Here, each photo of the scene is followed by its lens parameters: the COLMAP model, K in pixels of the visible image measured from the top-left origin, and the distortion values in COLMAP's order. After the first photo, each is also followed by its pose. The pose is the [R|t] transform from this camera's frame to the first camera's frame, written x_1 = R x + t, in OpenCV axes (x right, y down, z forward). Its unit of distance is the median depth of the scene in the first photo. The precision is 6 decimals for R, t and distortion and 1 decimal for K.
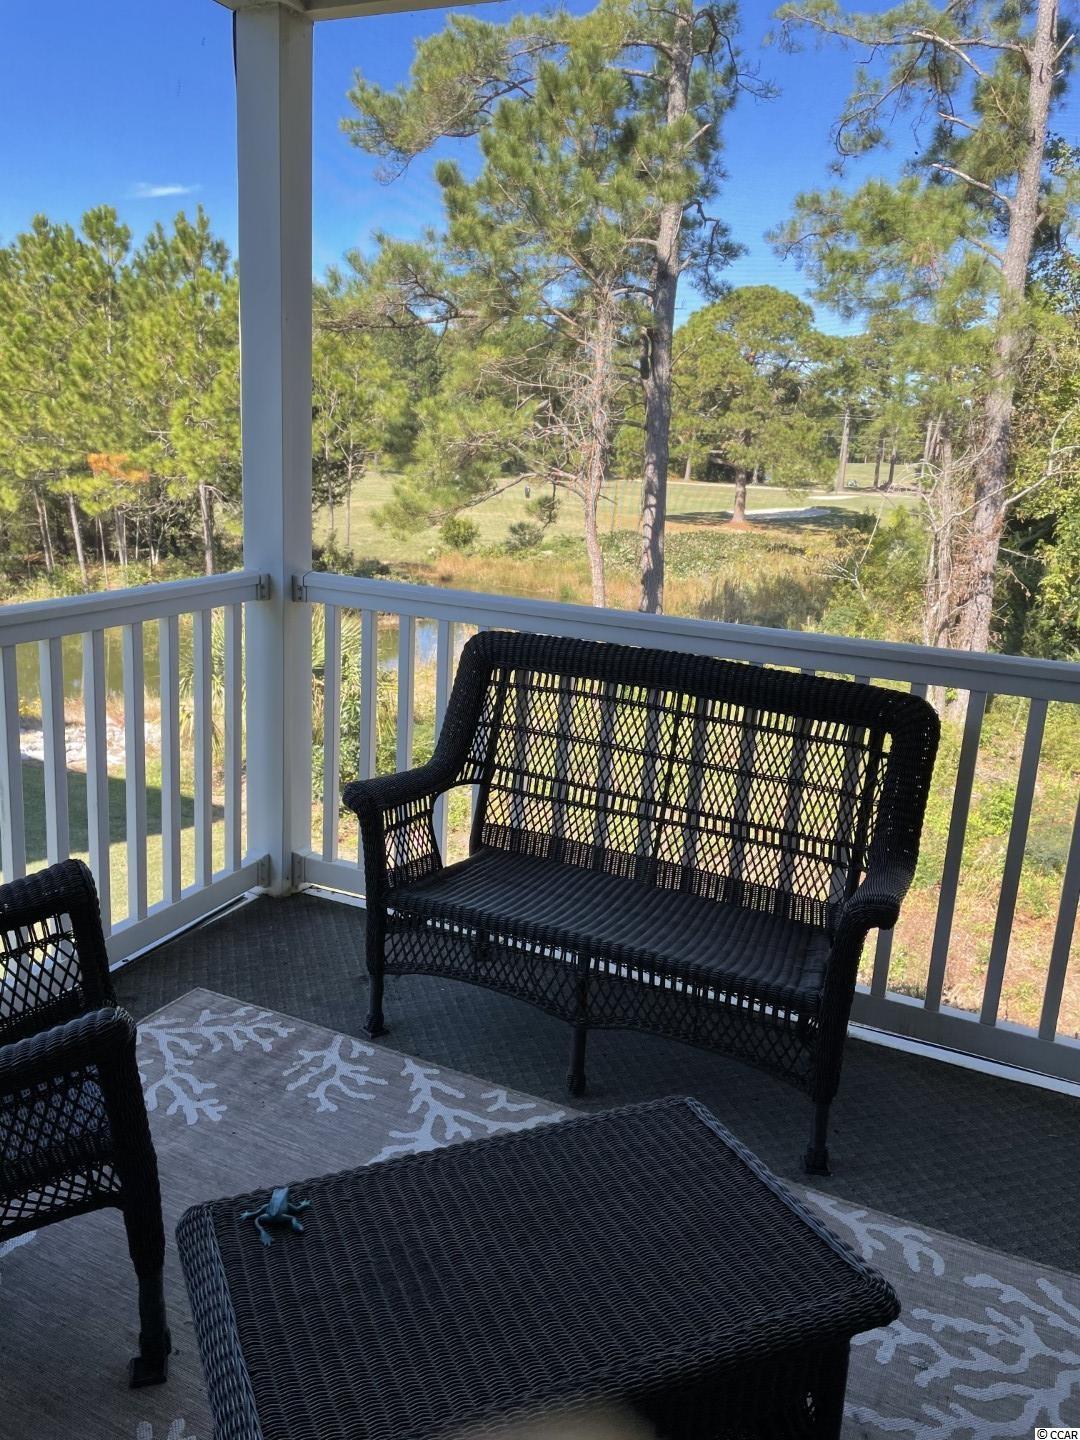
lens RADIAL K [[1093.3, 0, 519.6], [0, 1093.3, 730.1], [0, 0, 1]] dist [0.068623, -0.071904]
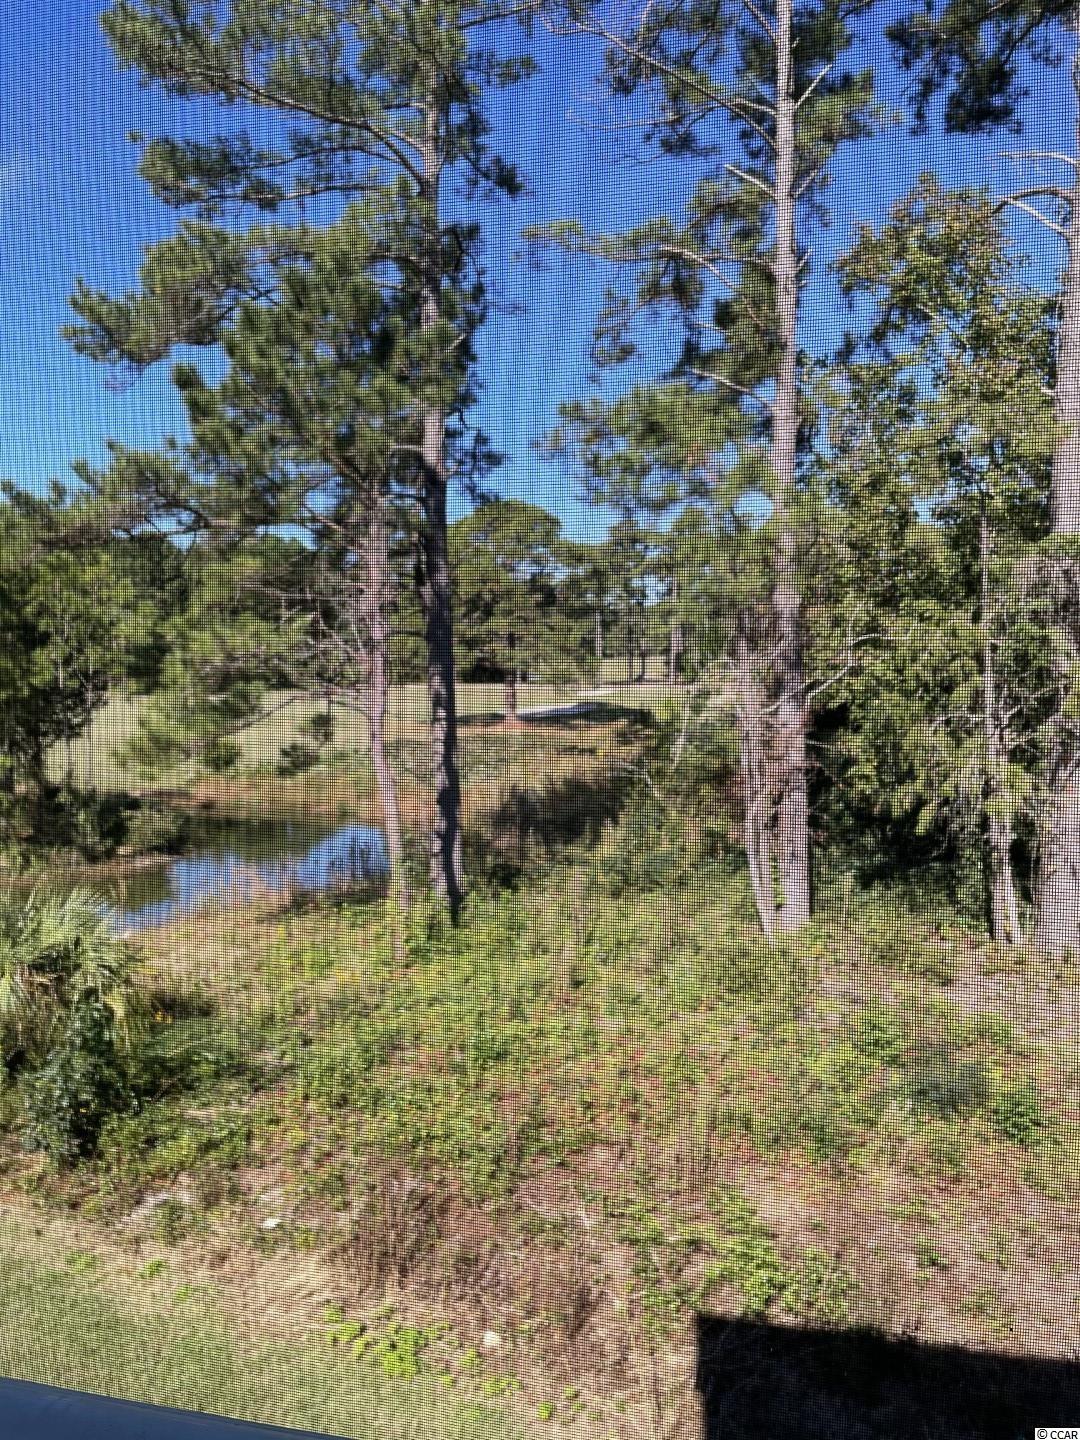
lens RADIAL K [[1093.3, 0, 509.5], [0, 1093.3, 711.3], [0, 0, 1]] dist [0.068623, -0.071904]
pose [[0.976966, -0.063389, 0.203764, -0.007979], [0.102413, 0.976988, -0.187100, -0.036788], [-0.187215, 0.203658, 0.960976, 0.124313]]
